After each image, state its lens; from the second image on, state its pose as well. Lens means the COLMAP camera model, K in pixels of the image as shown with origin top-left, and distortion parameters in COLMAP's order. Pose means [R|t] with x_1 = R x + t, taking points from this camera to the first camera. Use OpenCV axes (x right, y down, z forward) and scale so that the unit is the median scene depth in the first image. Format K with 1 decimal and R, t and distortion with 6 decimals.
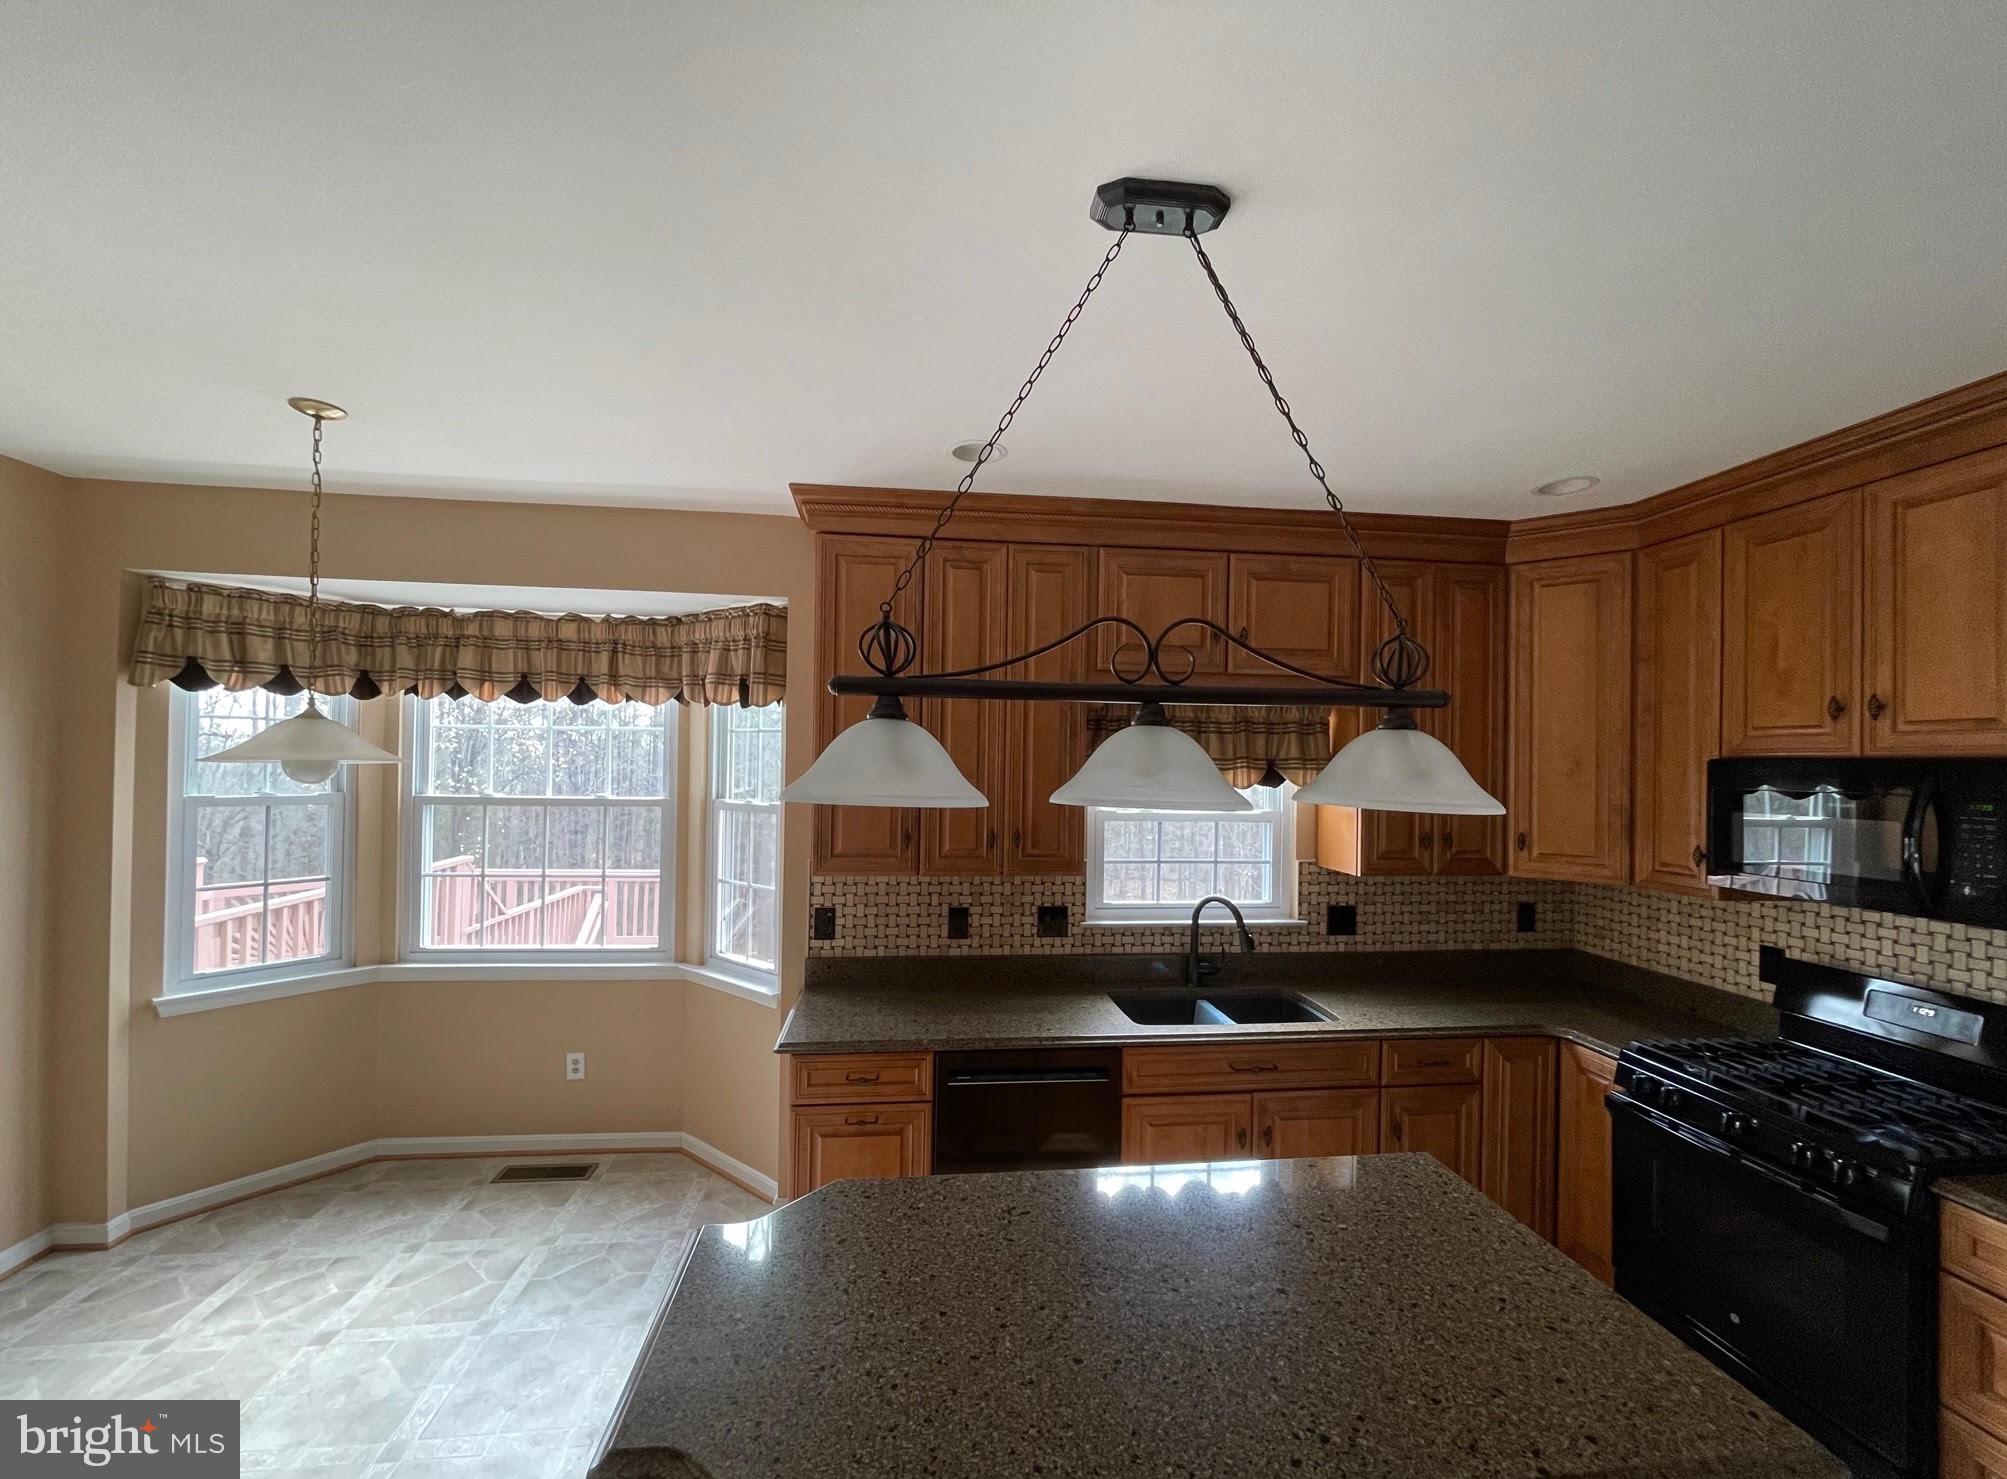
lens RADIAL K [[808.1, 0, 1003.5], [0, 808.1, 739.5], [0, 0, 1]] dist [-0.006207, 0.000195]
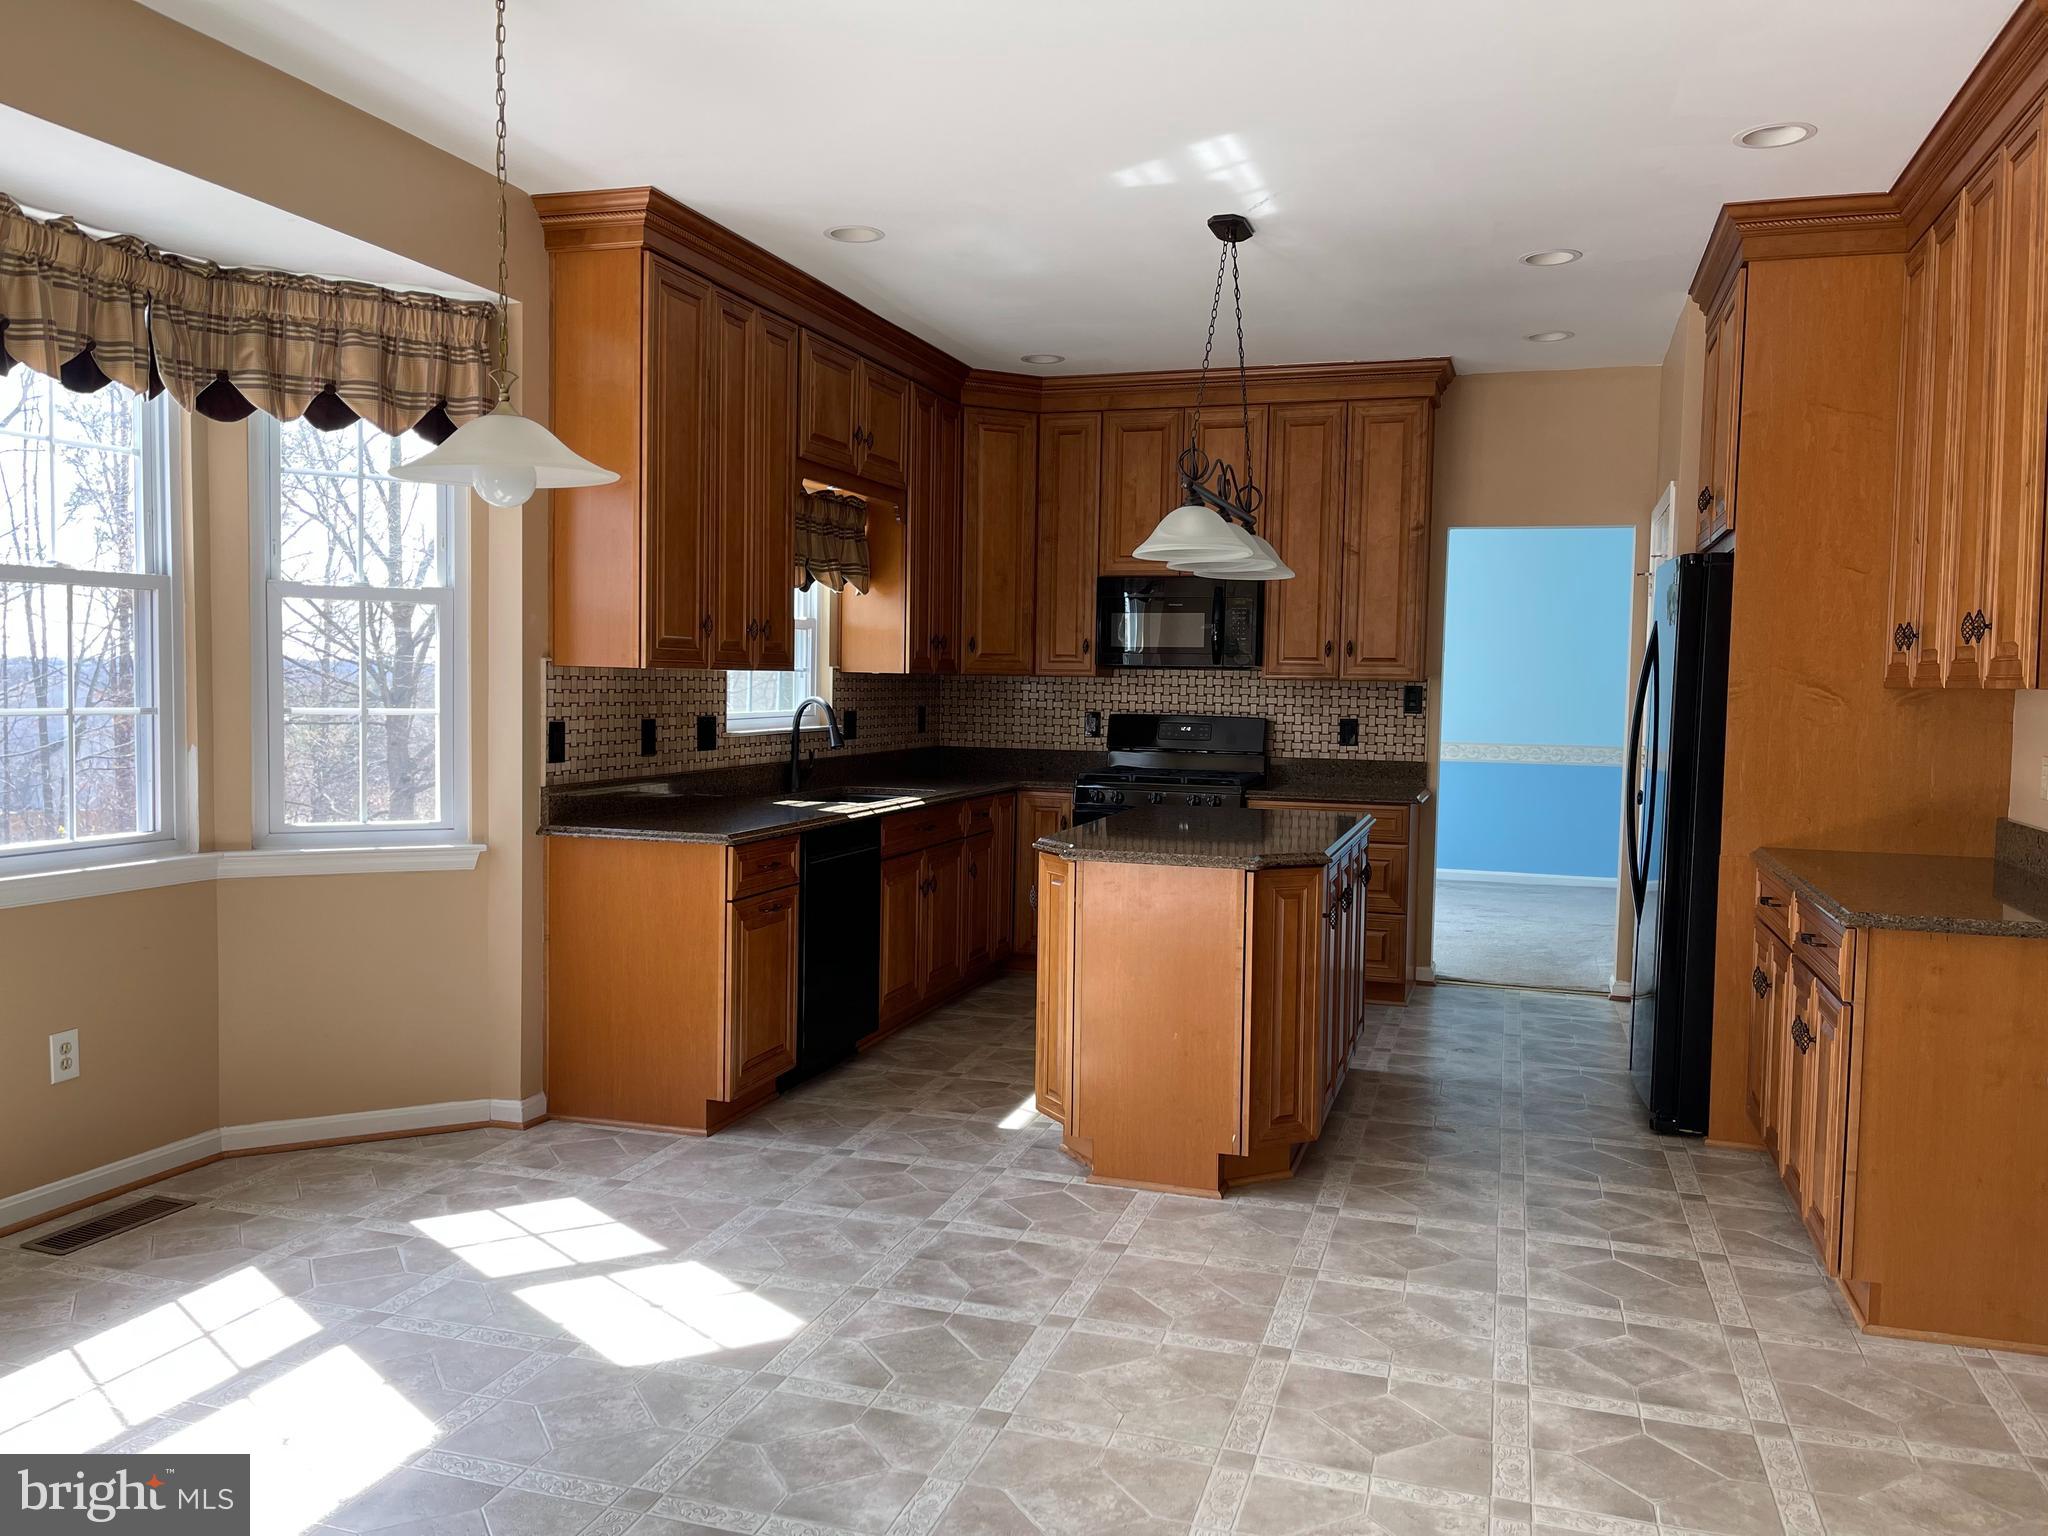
lens RADIAL K [[1562.1, 0, 1024.0], [0, 1562.1, 768.0], [0, 0, 1]] dist [0.105224, 0.000067]
pose [[0.406140, -0.061021, 0.911771, -1.416849], [-0.033761, 0.996085, 0.081703, 0.113882], [-0.913187, -0.063965, 0.402489, -0.019448]]
